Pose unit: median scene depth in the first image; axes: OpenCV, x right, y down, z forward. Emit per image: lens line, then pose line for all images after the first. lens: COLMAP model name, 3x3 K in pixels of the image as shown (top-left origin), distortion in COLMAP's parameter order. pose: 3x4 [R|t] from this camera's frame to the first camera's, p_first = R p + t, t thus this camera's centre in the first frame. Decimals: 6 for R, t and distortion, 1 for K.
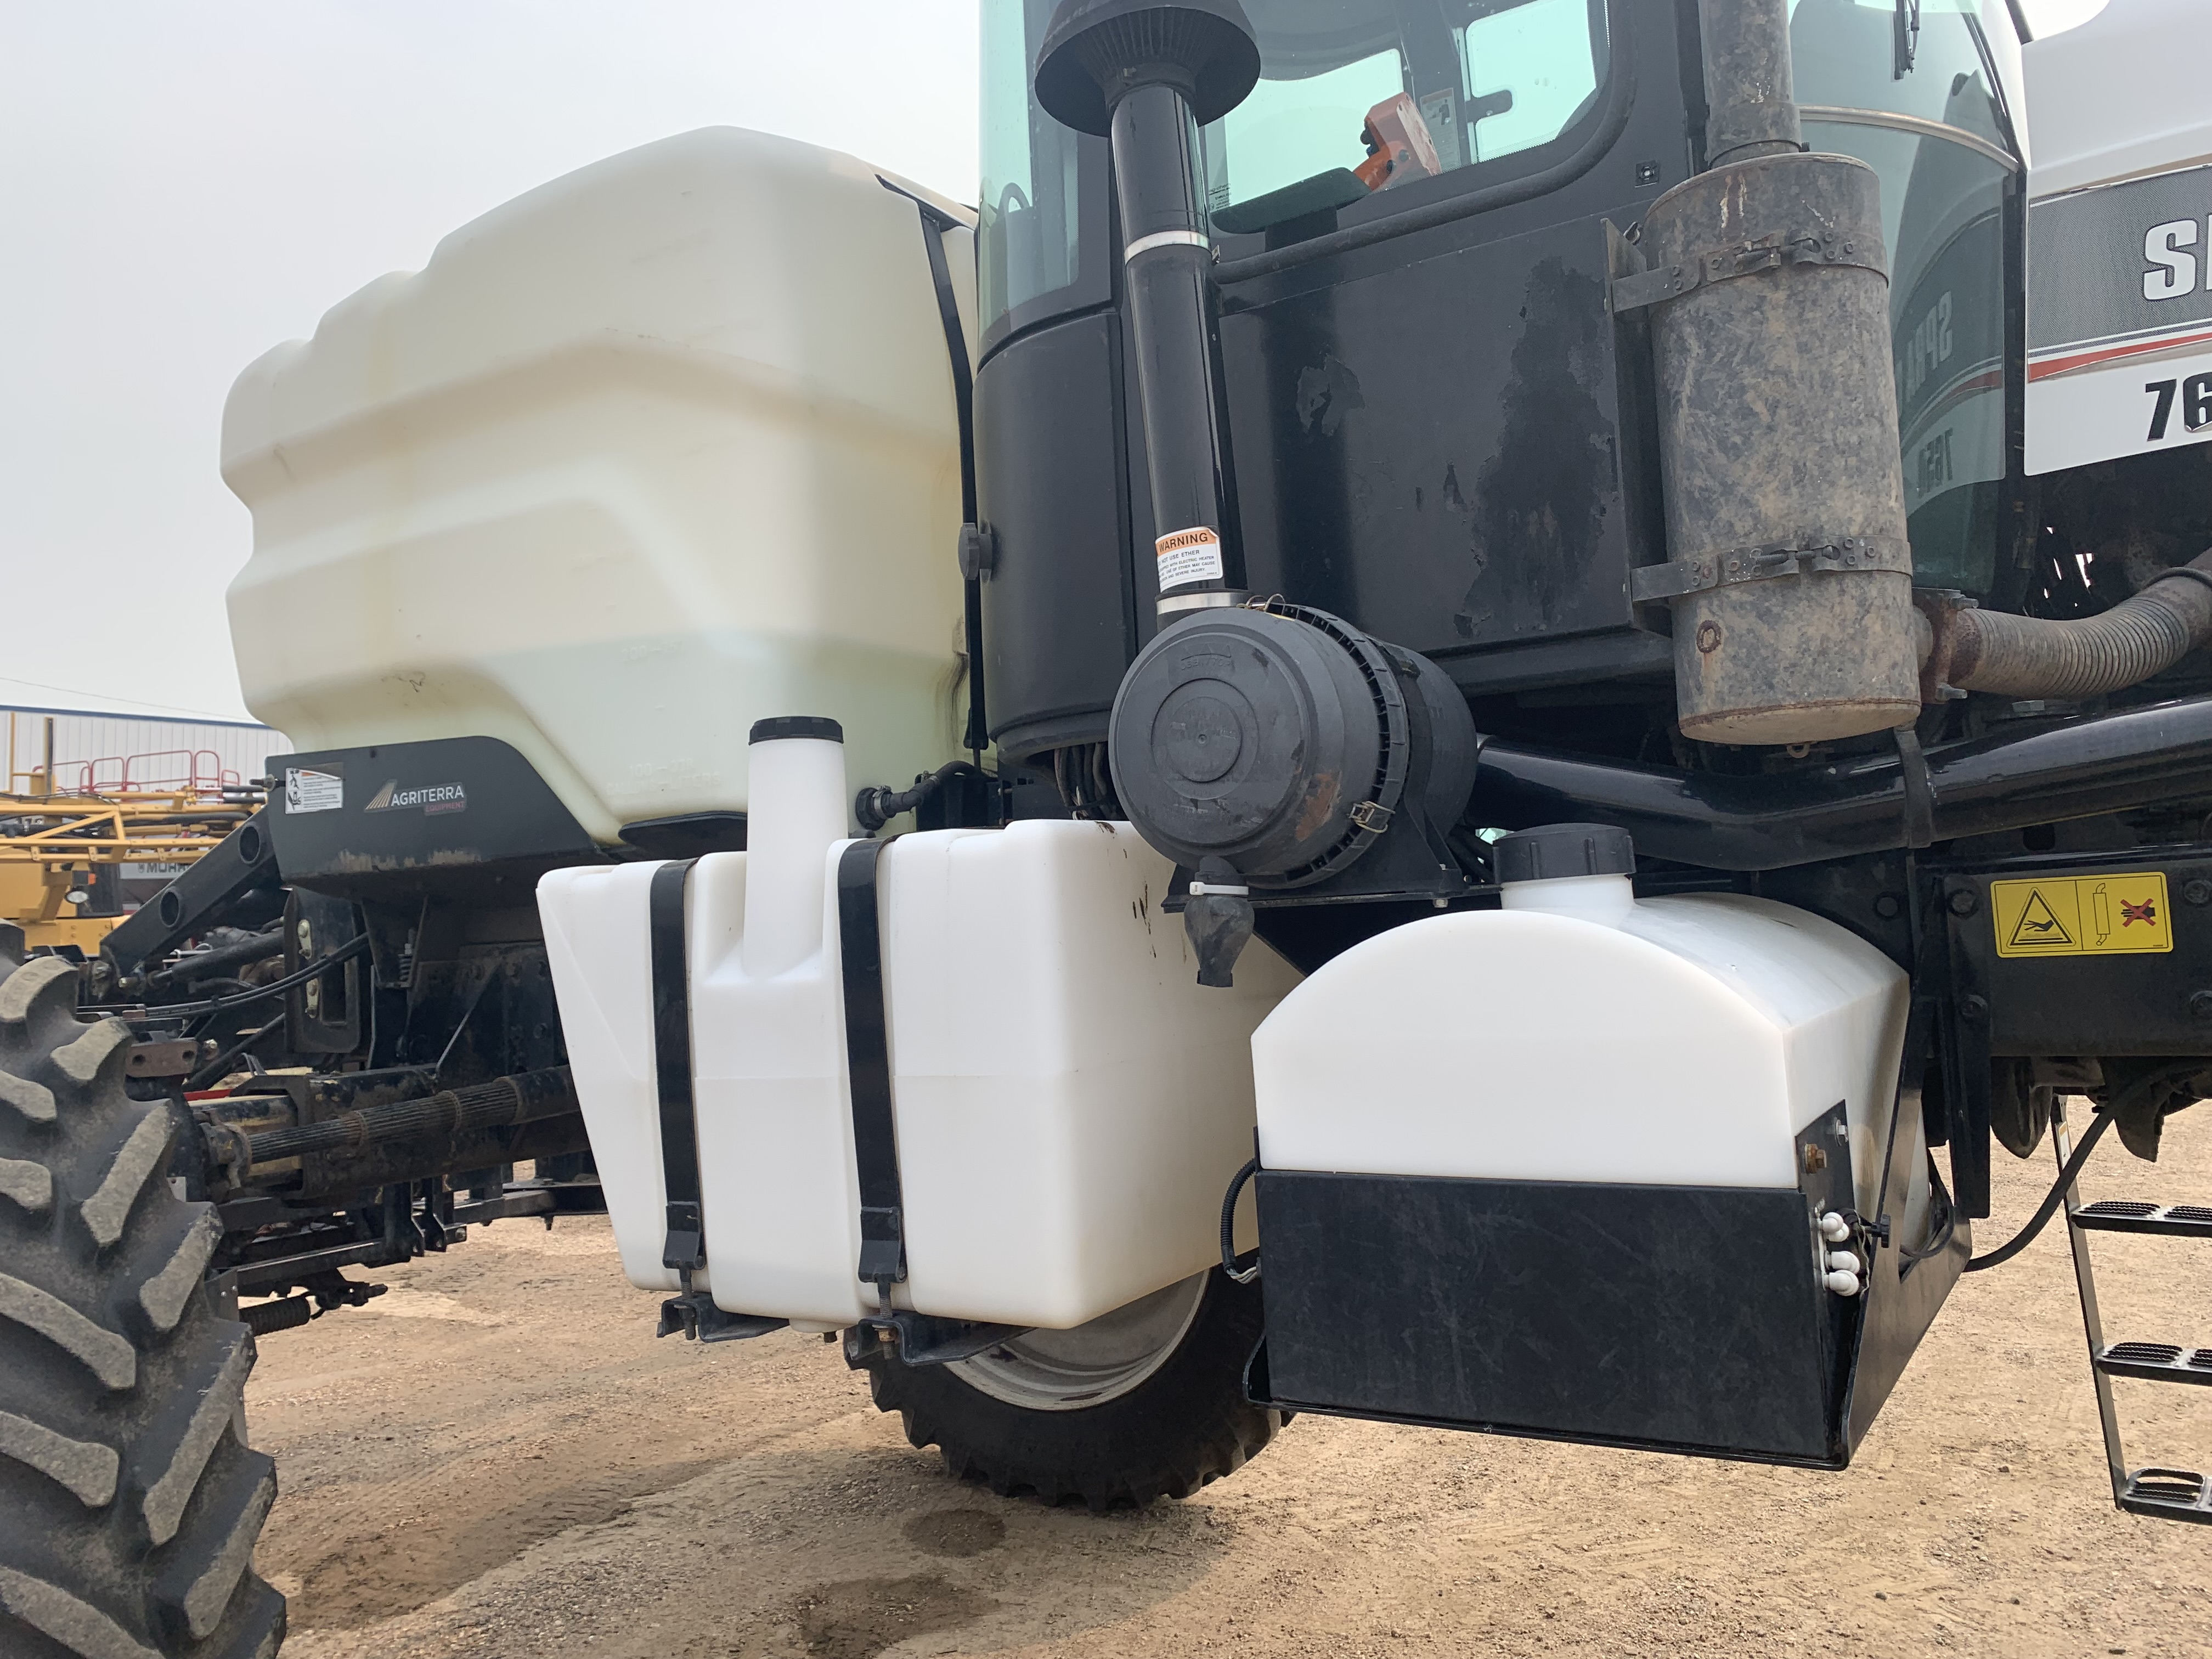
lens RADIAL K [[1724.7, 0, 1073.5], [0, 1724.7, 808.5], [0, 0, 1]] dist [0.009235, 0.001081]
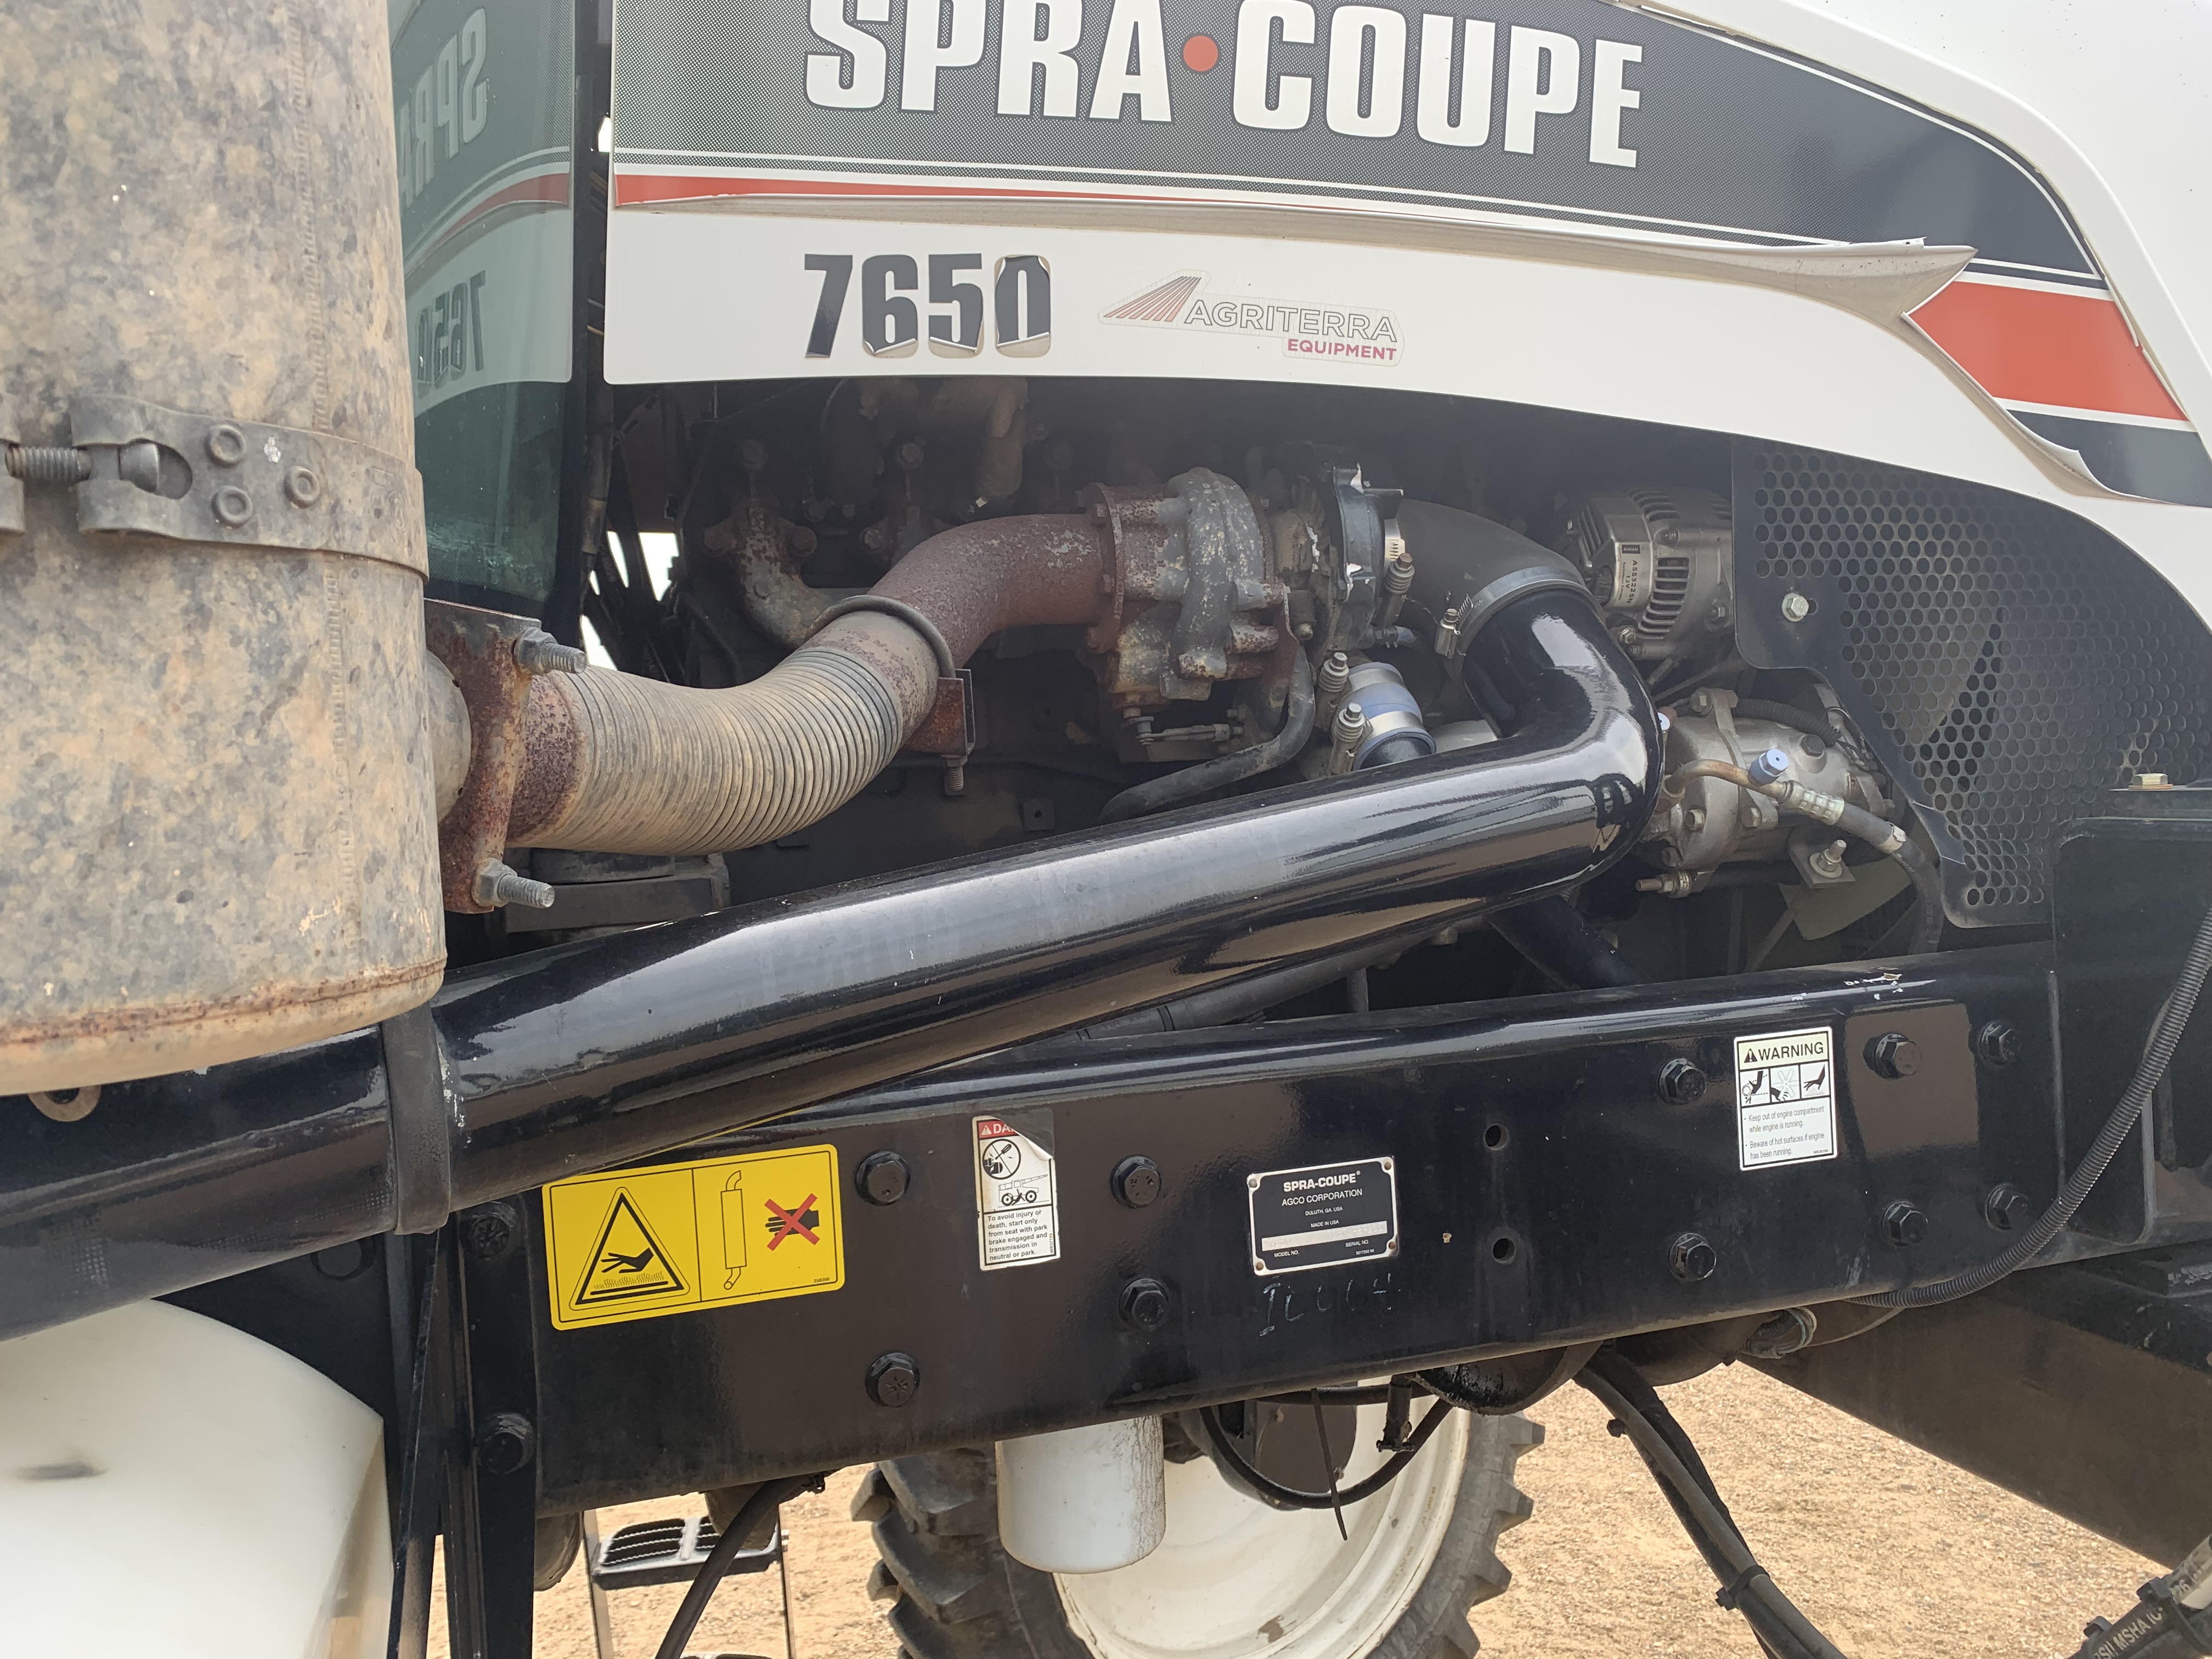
lens RADIAL K [[1724.7, 0, 1073.5], [0, 1724.7, 808.5], [0, 0, 1]] dist [0.009235, 0.001081]
pose [[0.667603, -0.000316, 0.744517, 0.300674], [-0.029554, 0.999200, 0.026926, -0.096161], [-0.743930, -0.039979, 0.667060, 0.641795]]
